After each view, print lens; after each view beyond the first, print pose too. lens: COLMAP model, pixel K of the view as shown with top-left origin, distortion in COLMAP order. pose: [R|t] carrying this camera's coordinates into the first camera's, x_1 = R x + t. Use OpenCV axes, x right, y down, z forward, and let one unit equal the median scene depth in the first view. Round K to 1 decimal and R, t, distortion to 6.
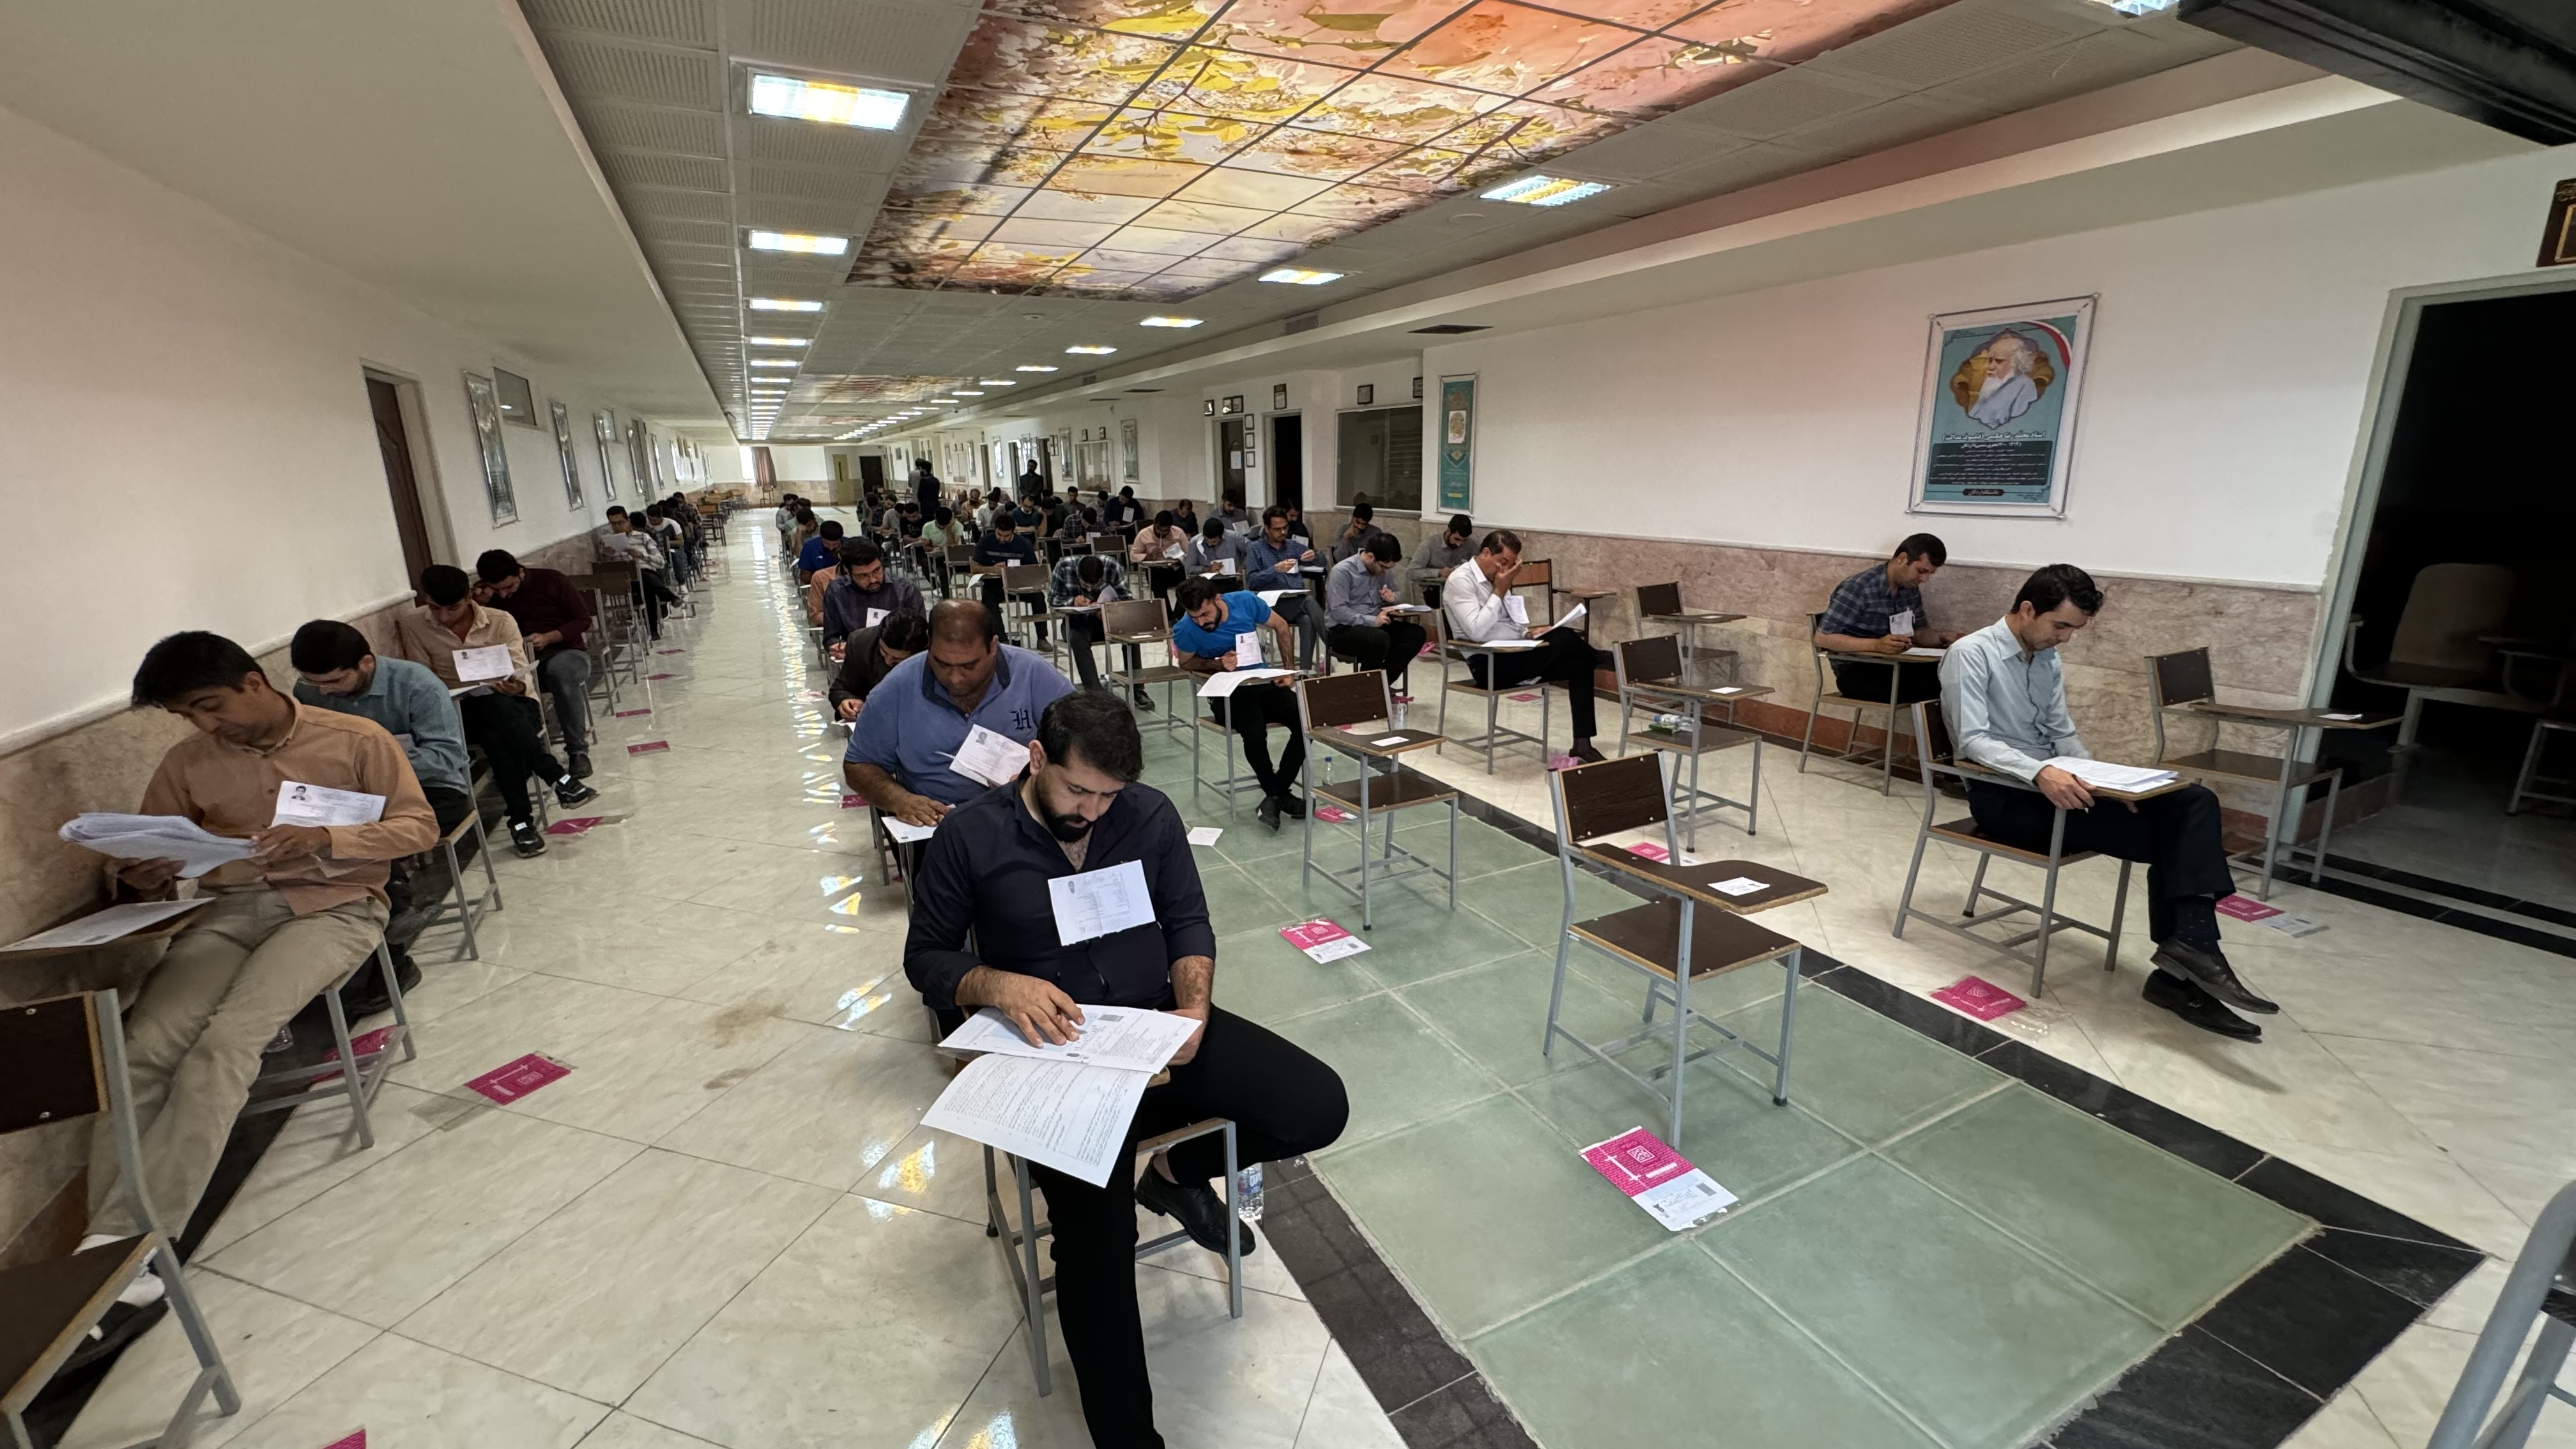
lens RADIAL K [[1042.2, 0, 1296.6], [0, 1042.2, 726.6], [0, 0, 1]] dist [0.001745, -0.000239]
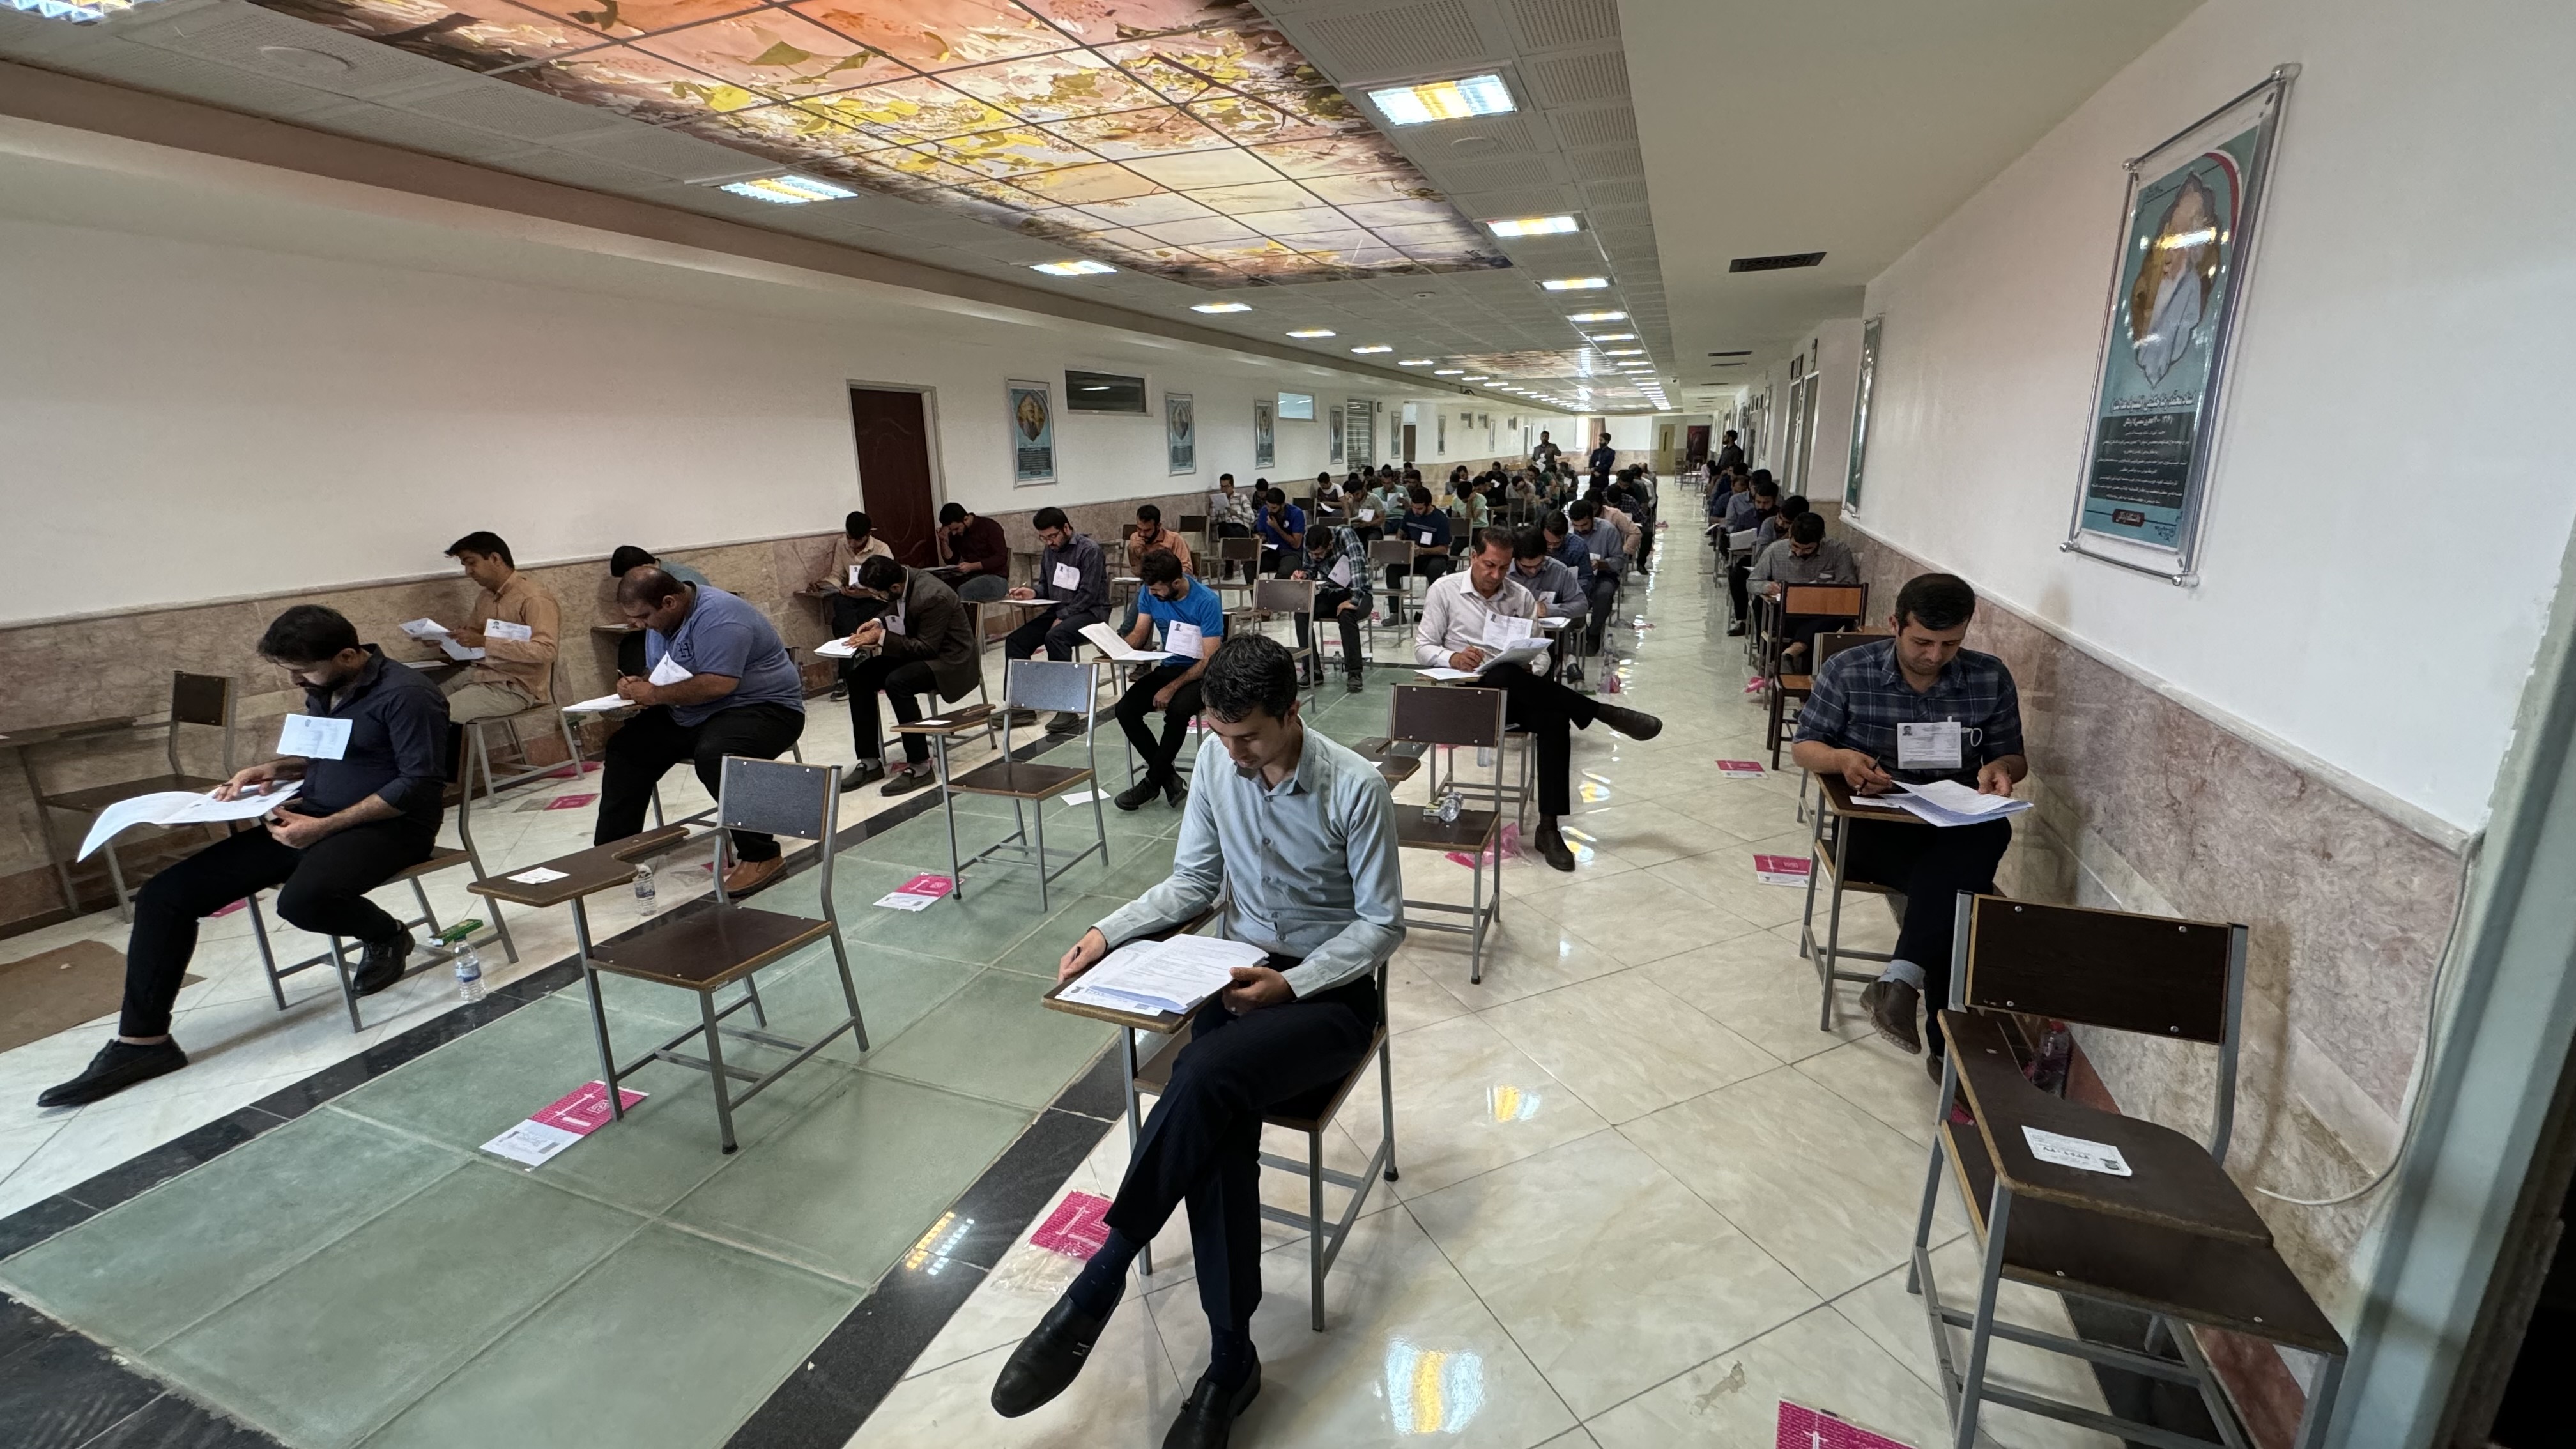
lens RADIAL K [[1042.2, 0, 1280.8], [0, 1042.2, 713.9], [0, 0, 1]] dist [0.001745, -0.000239]
pose [[0.671966, 0.190757, -0.715593, 0.755259], [-0.178292, 0.979507, 0.093687, -0.107980], [0.718800, 0.064630, 0.692207, 0.375417]]
